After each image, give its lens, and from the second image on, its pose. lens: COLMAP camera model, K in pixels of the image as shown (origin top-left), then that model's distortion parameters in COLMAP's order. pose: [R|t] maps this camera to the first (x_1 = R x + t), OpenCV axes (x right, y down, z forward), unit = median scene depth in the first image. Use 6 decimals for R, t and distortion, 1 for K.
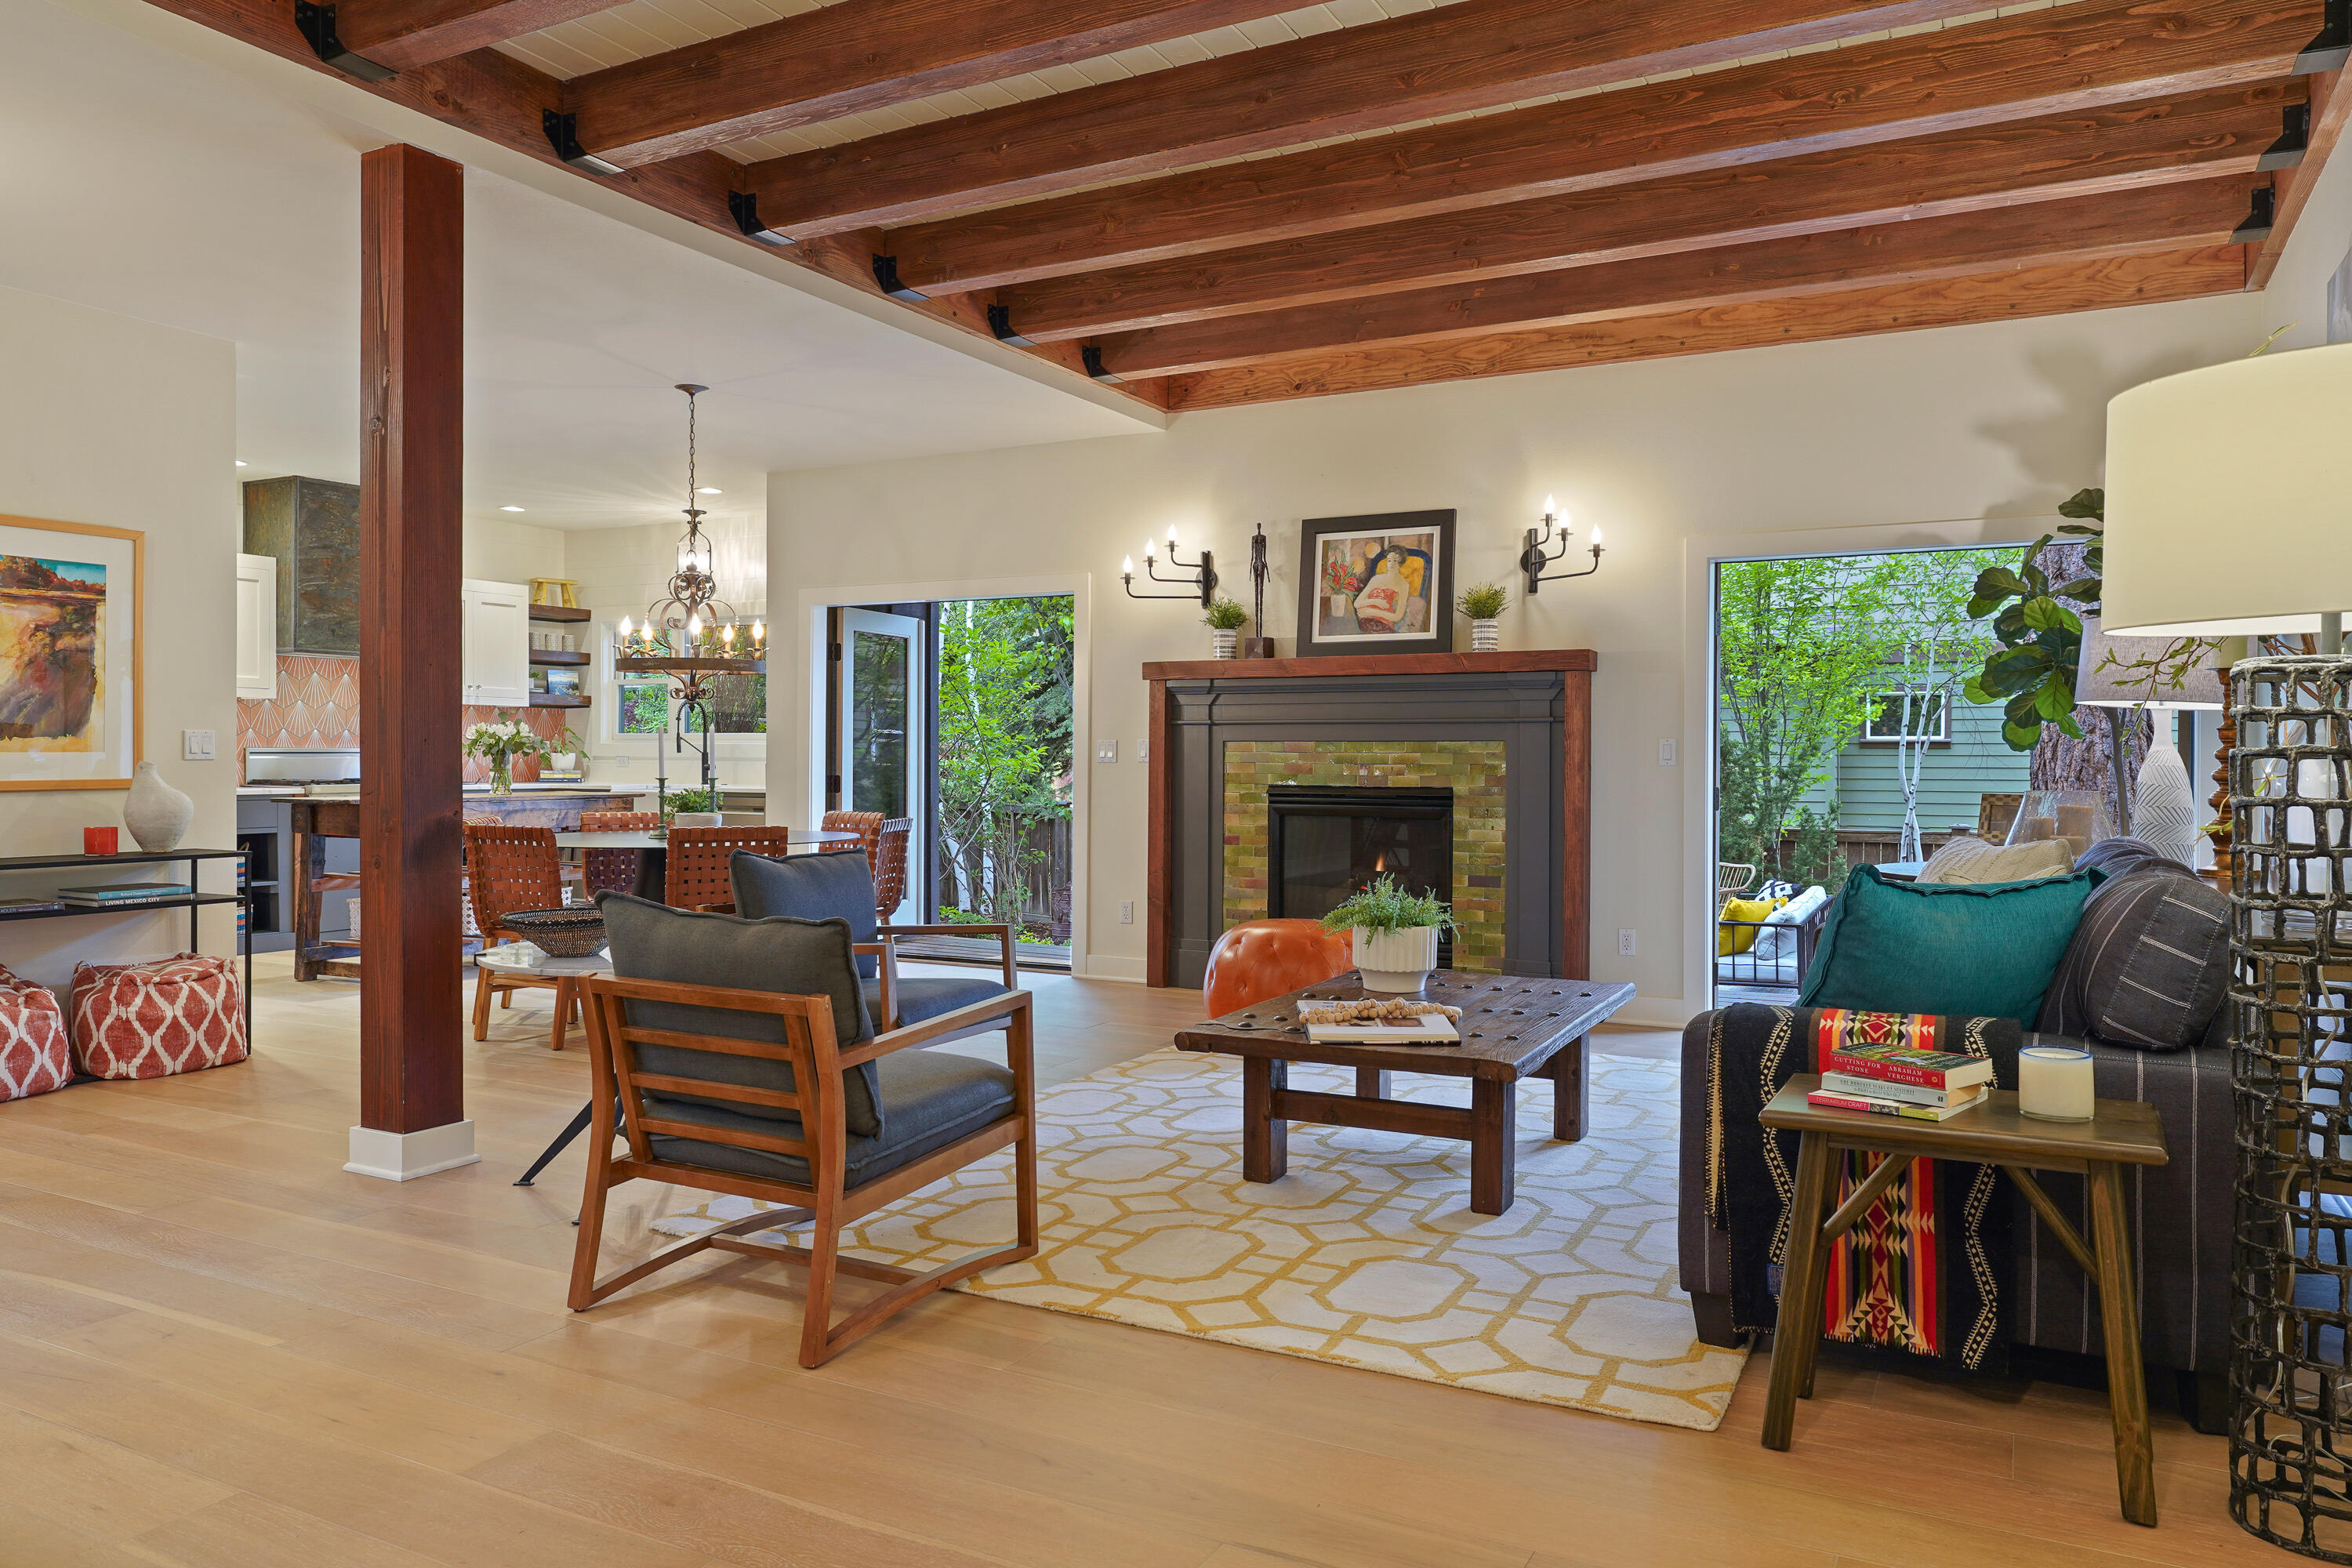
lens RADIAL K [[1591.7, 0, 1173.8], [0, 1591.7, 771.5], [0, 0, 1]] dist [0.008364, -0.005501]
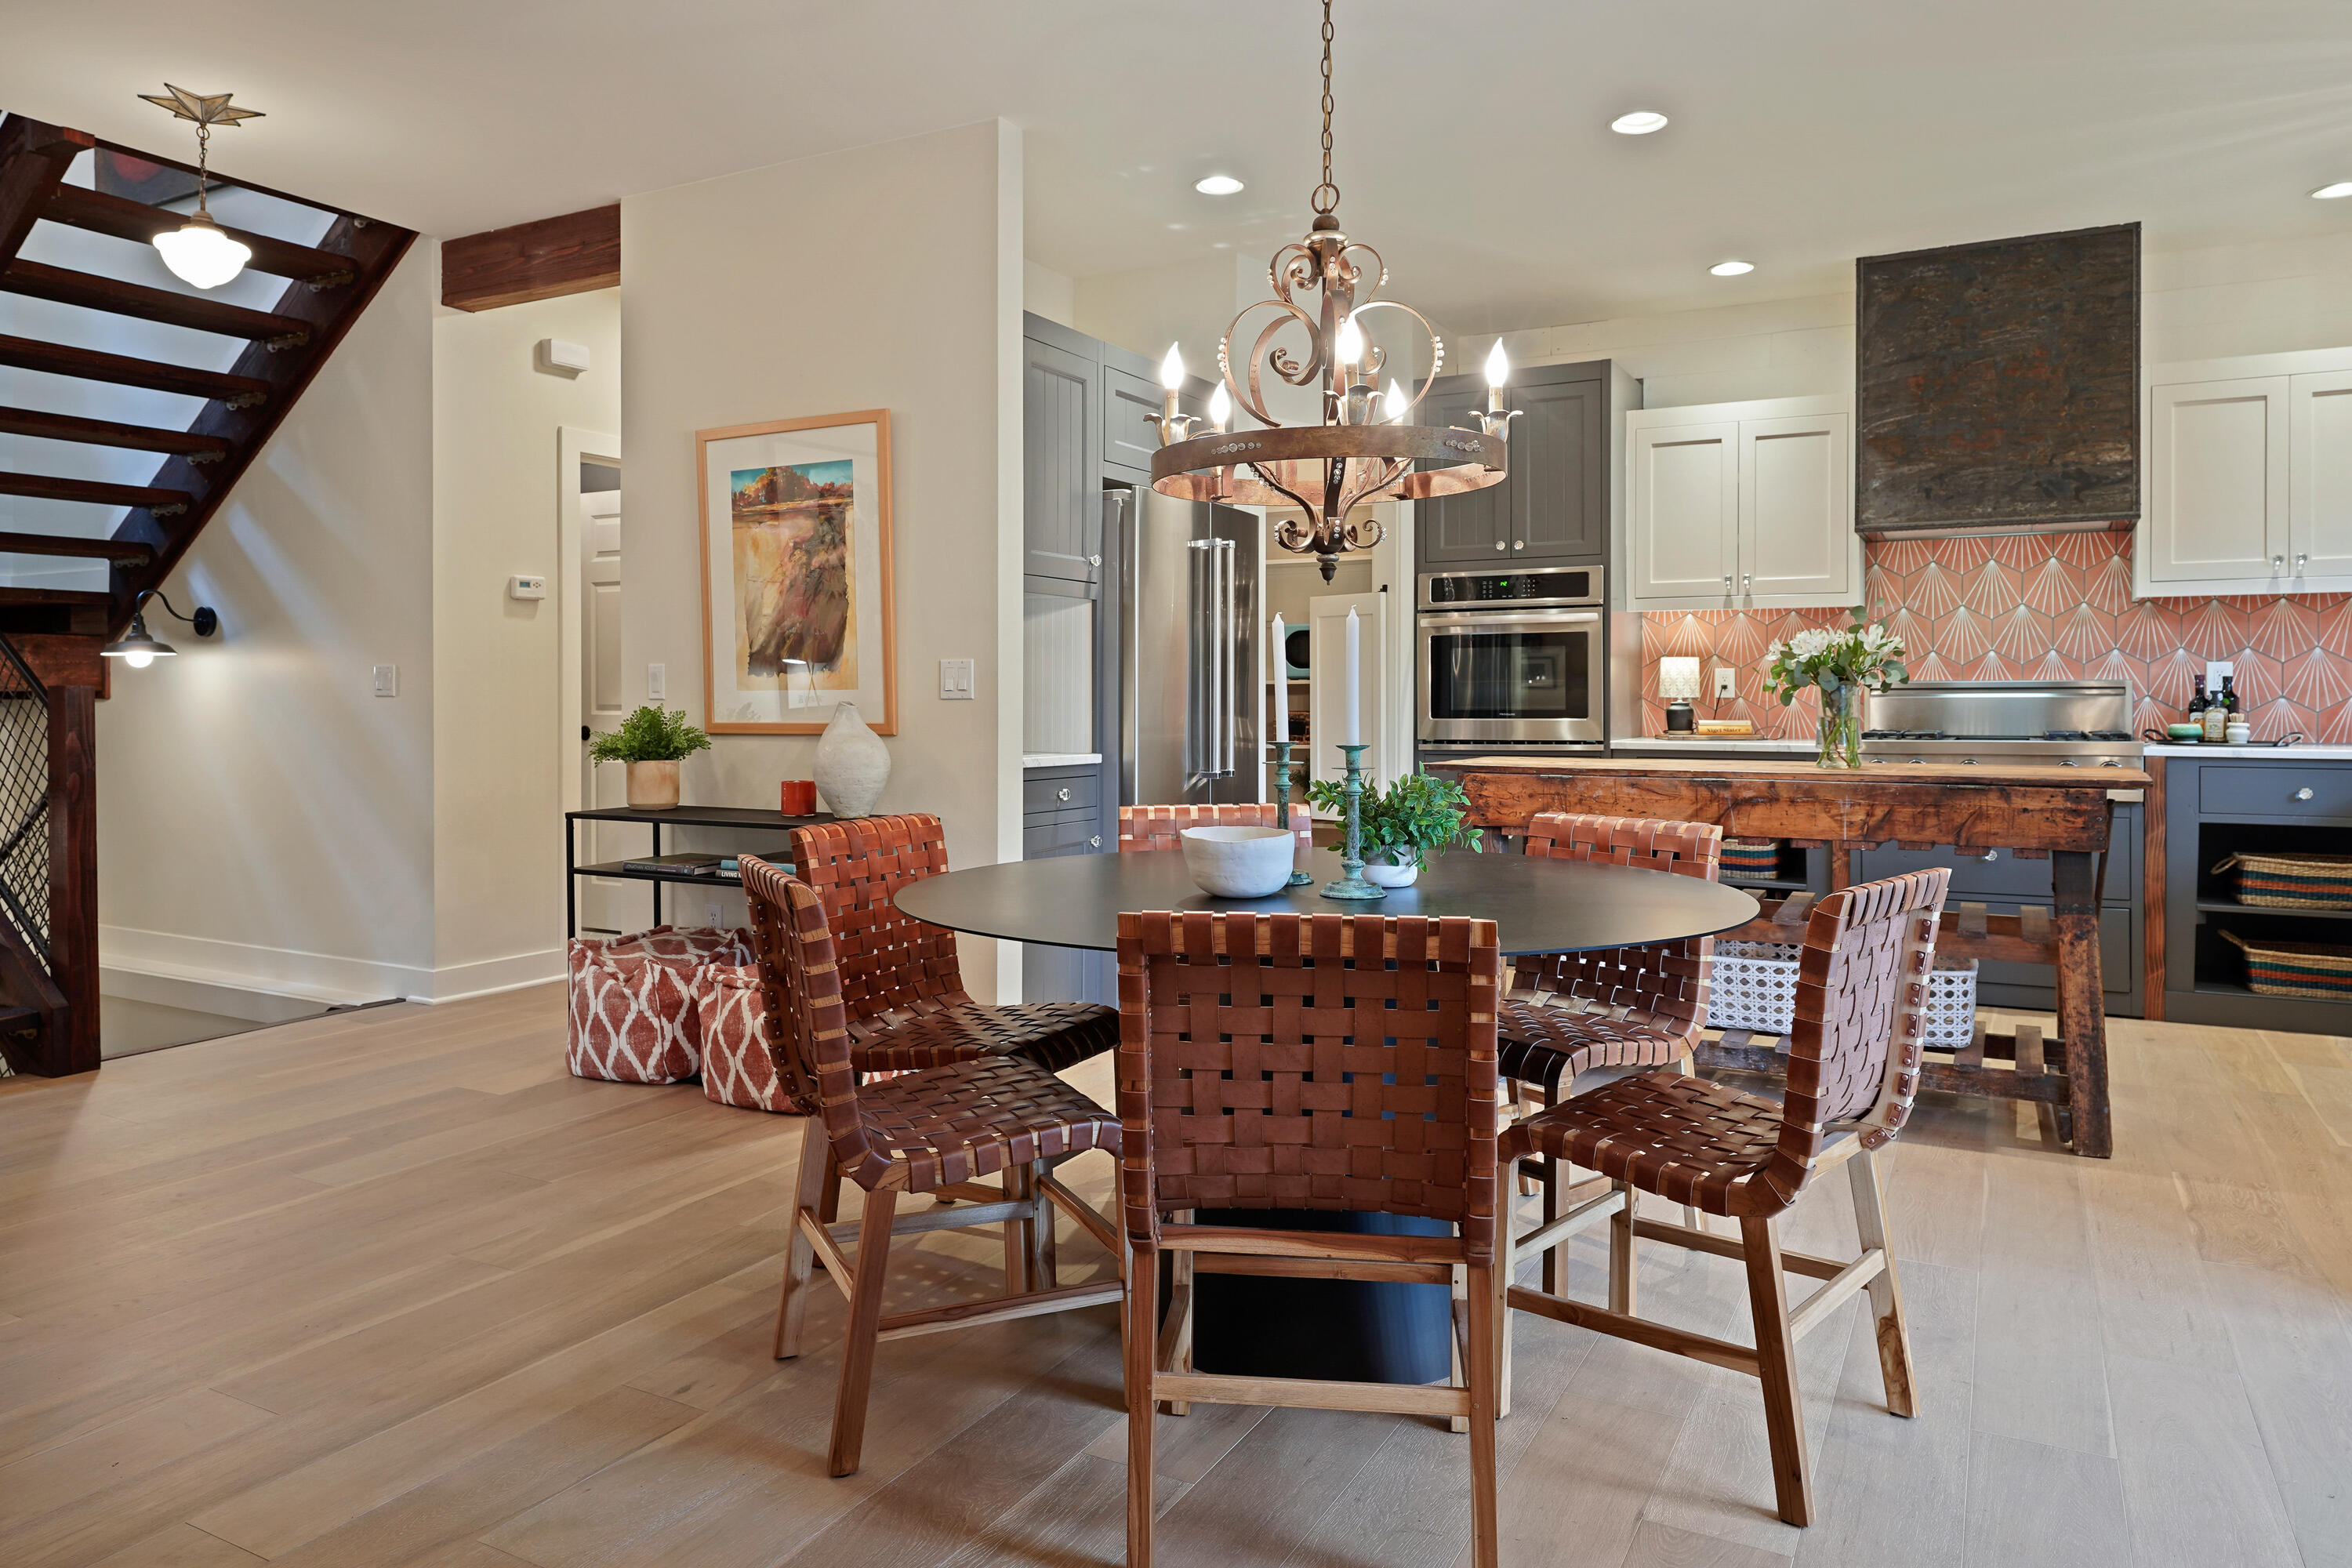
lens RADIAL K [[1514.6, 0, 1173.0], [0, 1514.6, 702.2], [0, 0, 1]] dist [-0.001593, -0.001990]
pose [[-0.020177, 0.001167, -0.999796, 0.099285], [-0.008123, 0.999966, 0.001332, -0.008017], [0.999763, 0.008149, -0.020167, 1.191014]]
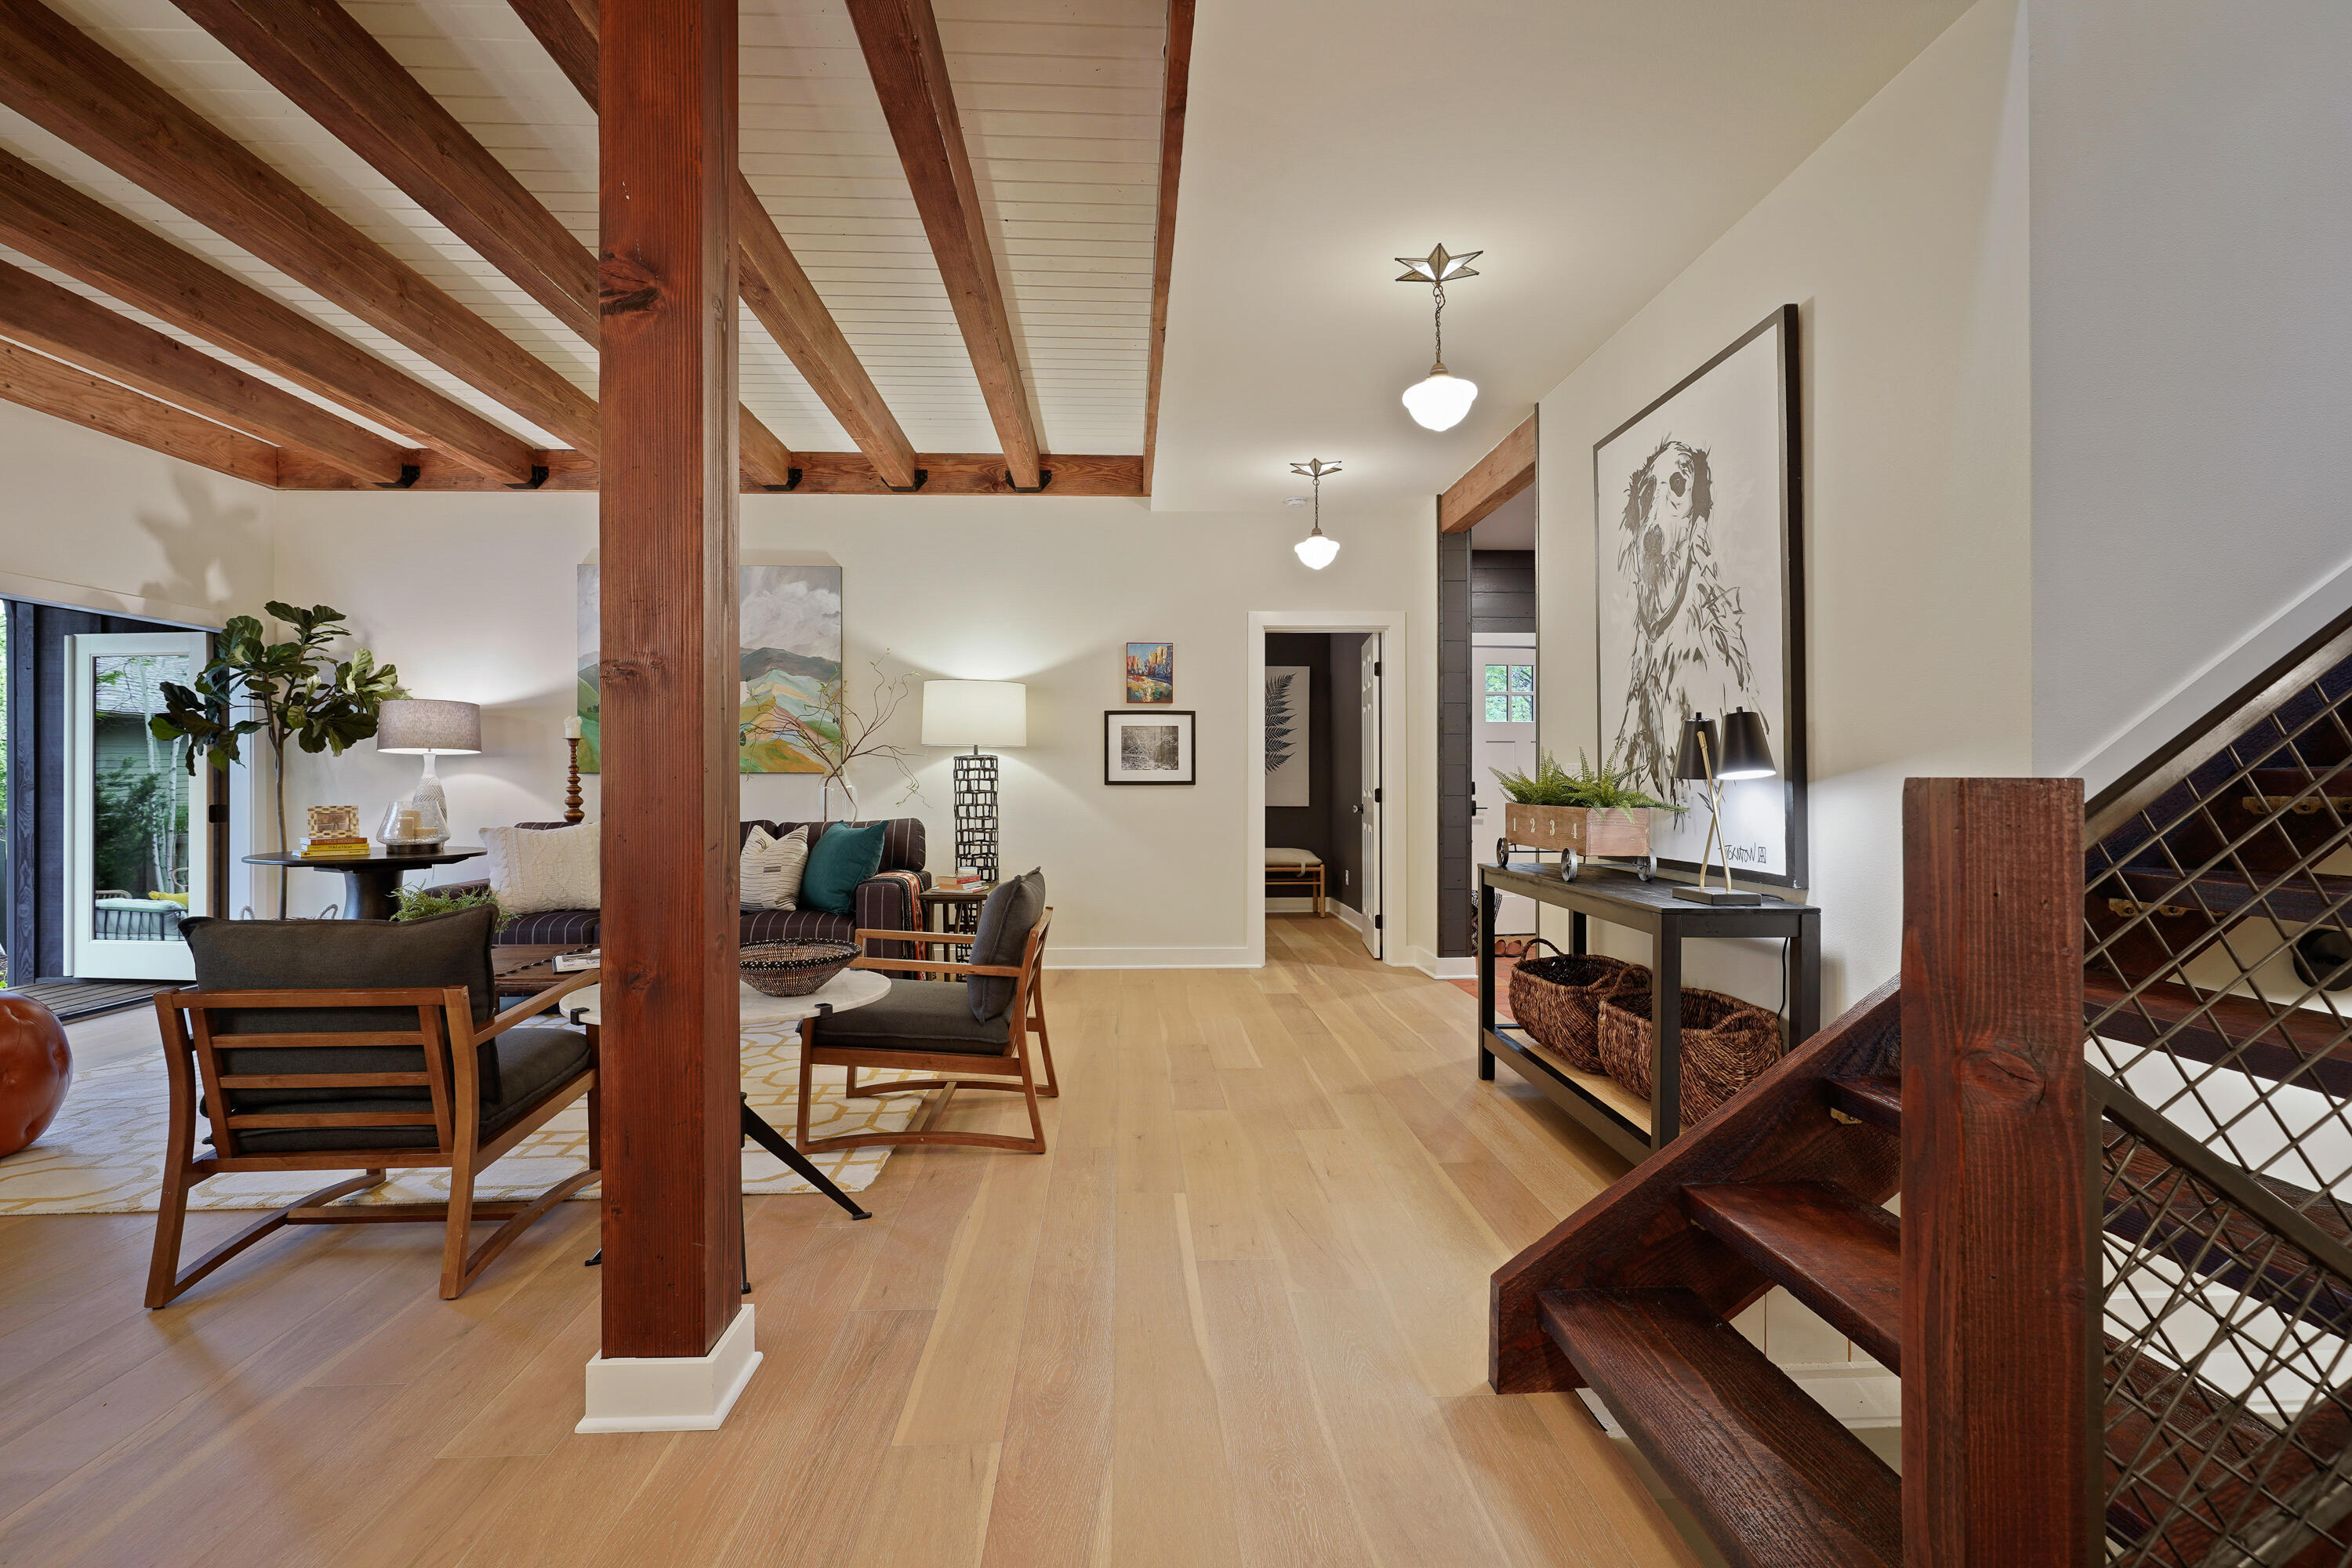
lens RADIAL K [[1128.4, 0, 1171.7], [0, 1128.4, 775.5], [0, 0, 1]] dist [-0.000323, 0.000542]
pose [[-0.507349, -0.000600, 0.861740, -0.762749], [0.007746, 0.999956, 0.005256, -0.013012], [-0.861706, 0.009342, -0.507322, 0.806629]]
